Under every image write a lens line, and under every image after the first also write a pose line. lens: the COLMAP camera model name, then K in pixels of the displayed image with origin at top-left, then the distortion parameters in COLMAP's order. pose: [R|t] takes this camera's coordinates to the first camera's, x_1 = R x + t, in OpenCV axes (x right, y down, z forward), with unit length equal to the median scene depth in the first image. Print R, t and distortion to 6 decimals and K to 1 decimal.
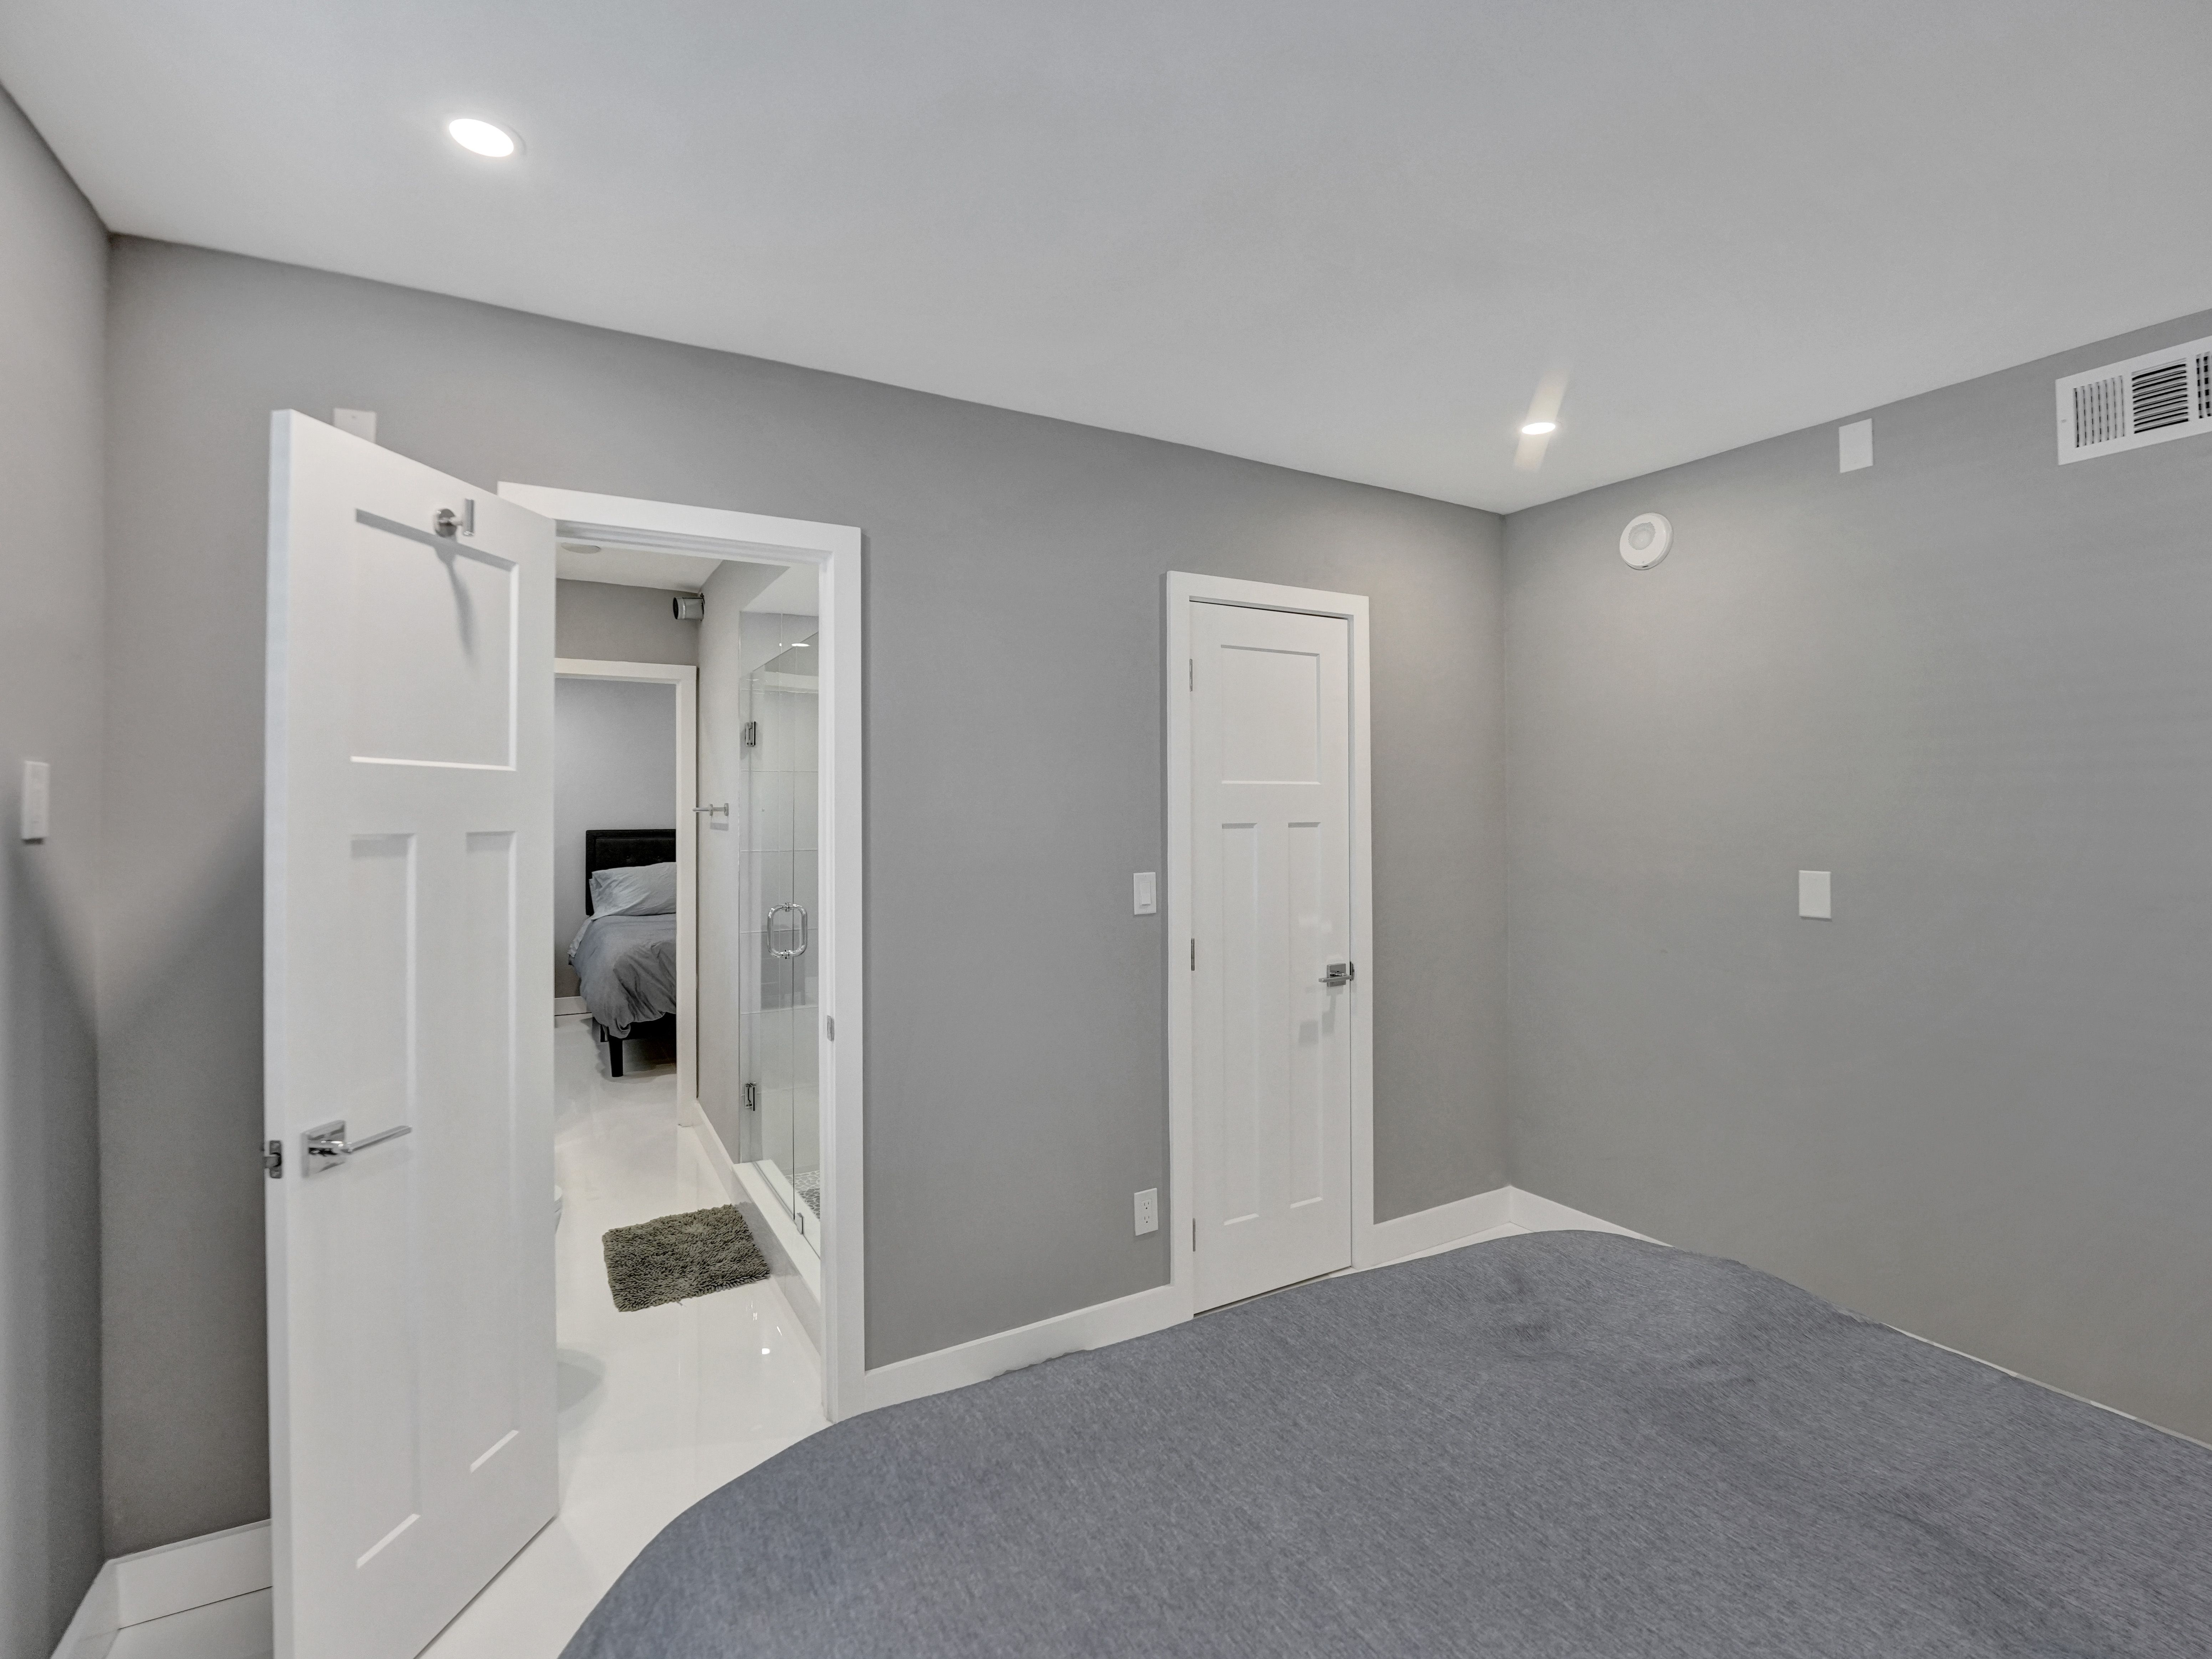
lens RADIAL K [[1029.0, 0, 1103.5], [0, 1029.0, 798.6], [0, 0, 1]] dist [-0.022752, -0.000452]
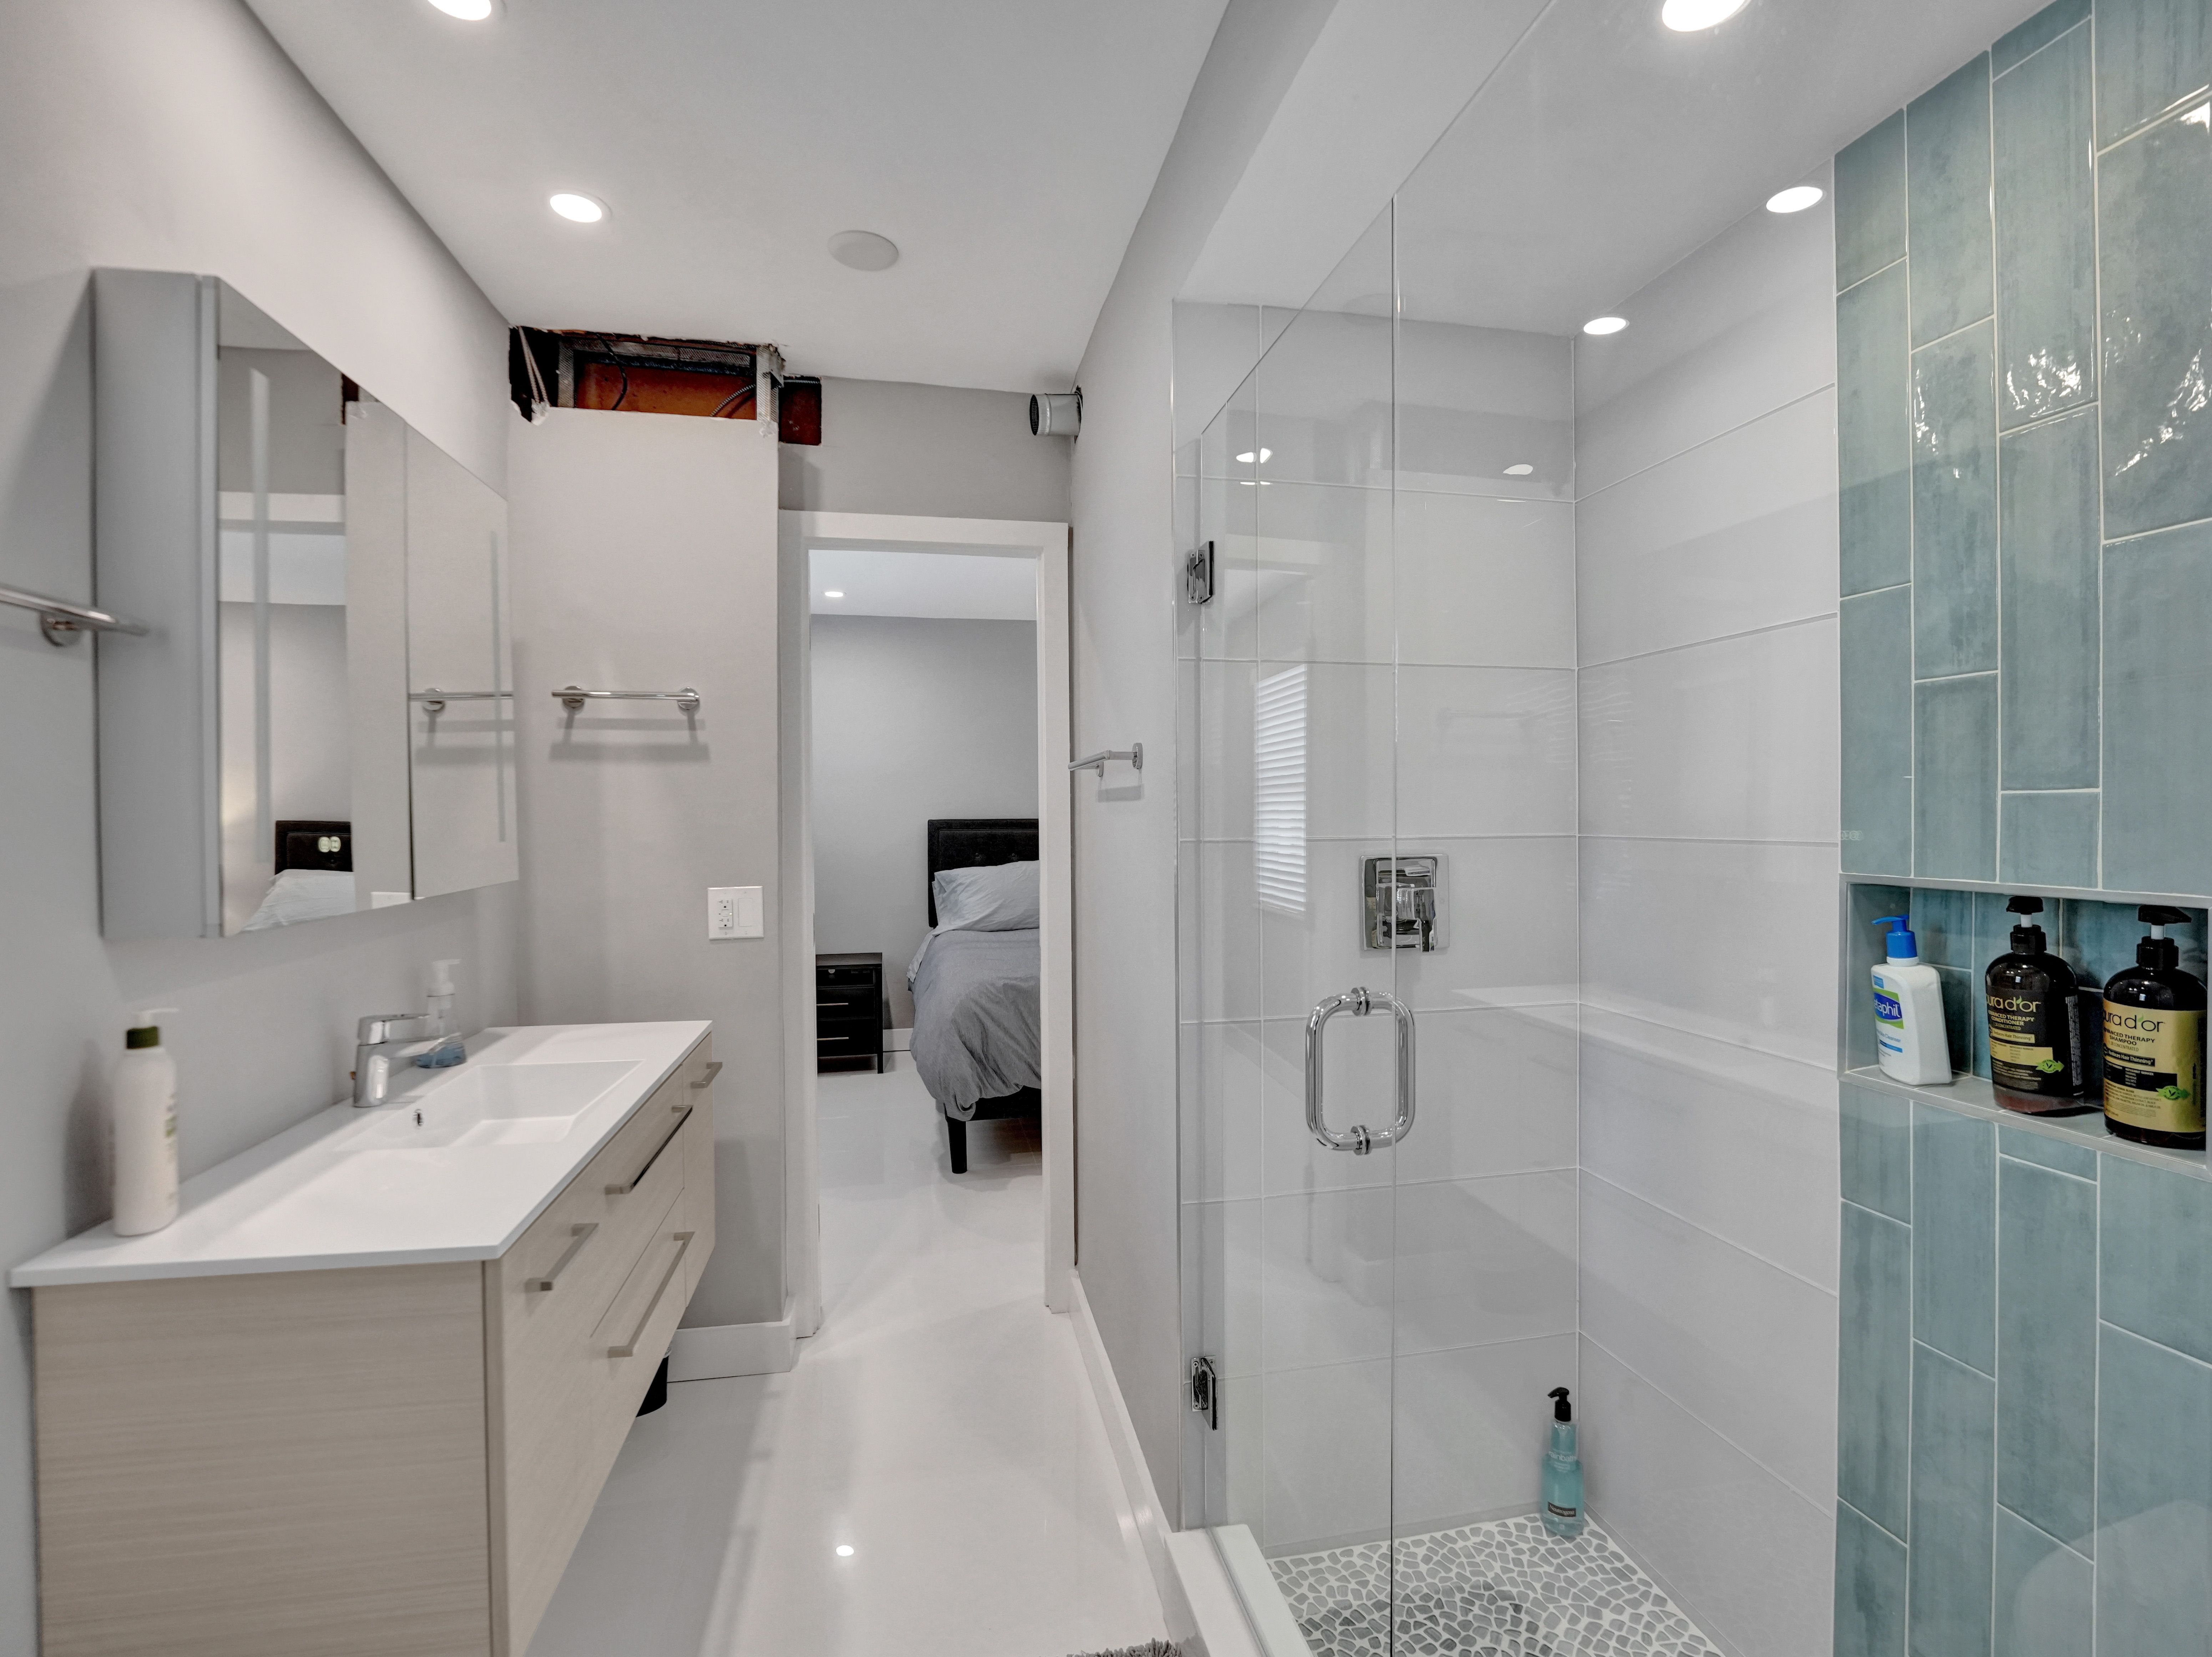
lens RADIAL K [[1000.6, 0, 1107.4], [0, 1000.6, 836.4], [0, 0, 1]] dist [-0.024757, 0.001000]
pose [[0.949804, 0.004821, -0.312810, -0.238388], [0.005994, 0.999417, 0.033603, 0.033522], [0.312790, -0.033791, 0.949221, 0.557275]]
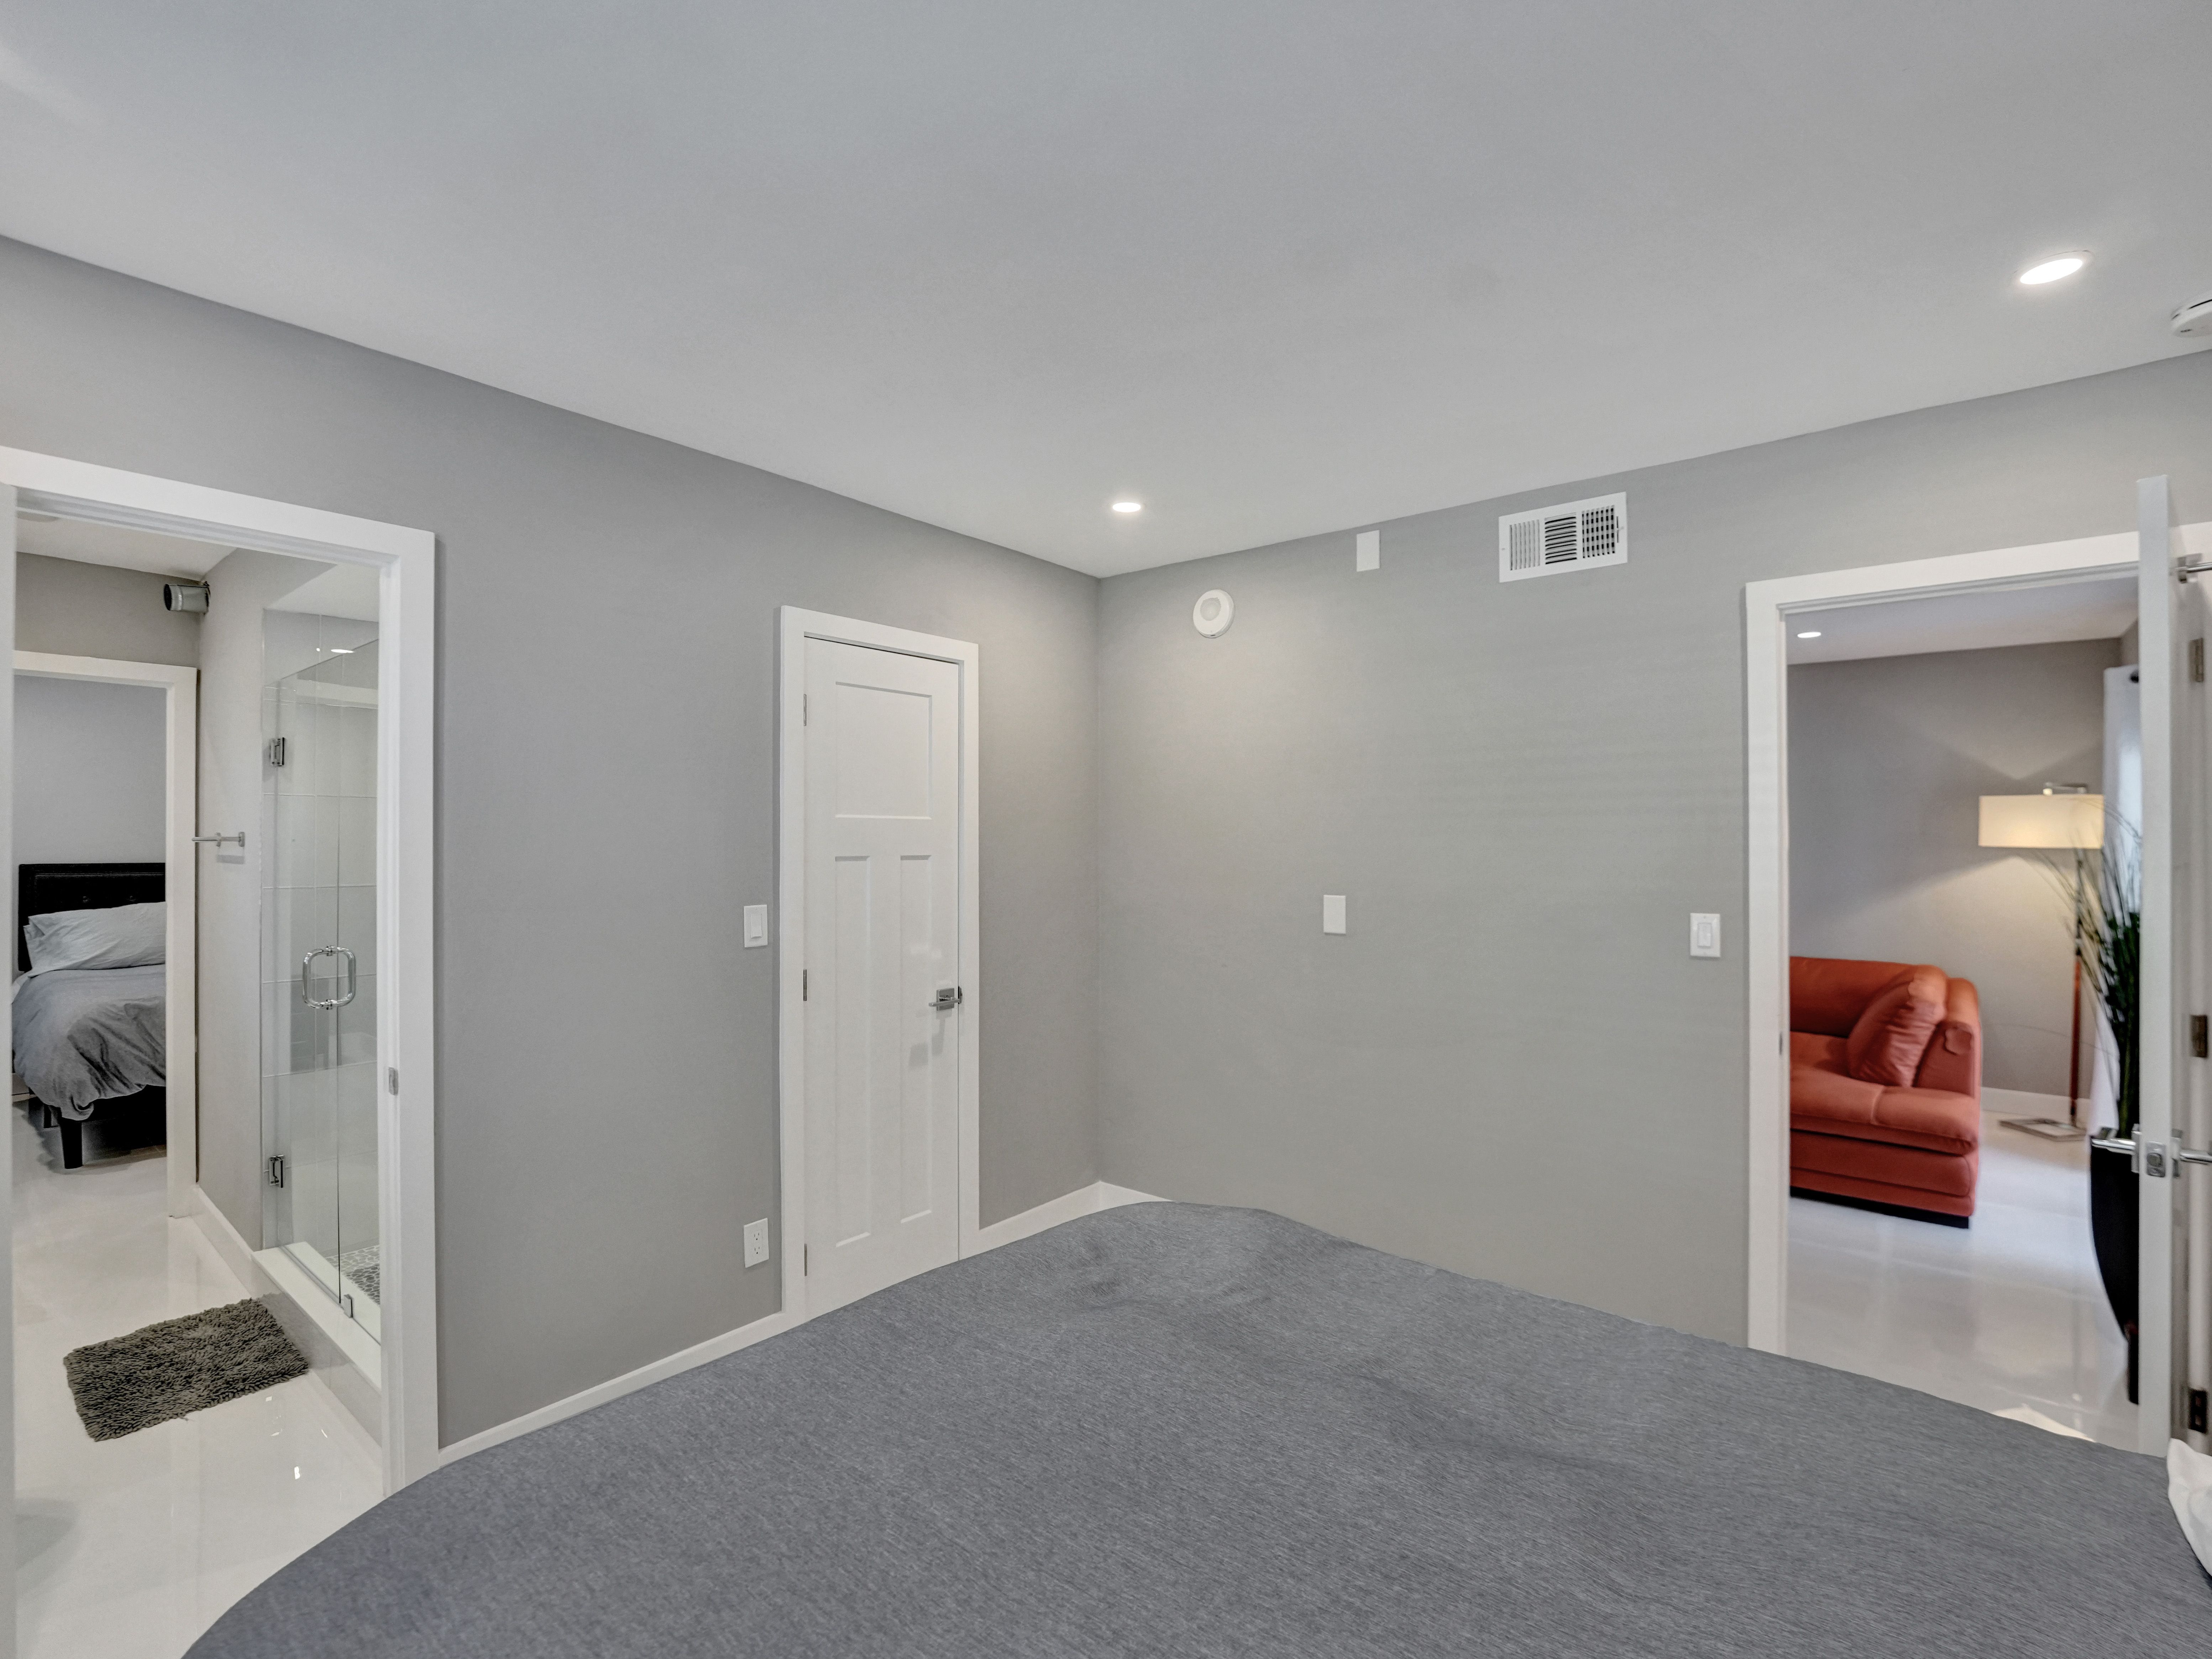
lens RADIAL K [[1000.5, 0, 1107.4], [0, 1000.5, 837.4], [0, 0, 1]] dist [-0.024757, 0.001000]
pose [[0.928404, 0.007001, 0.371506, -0.003131], [-0.008980, 0.999953, 0.003600, -0.000248], [-0.371463, -0.006678, 0.928424, -0.024371]]
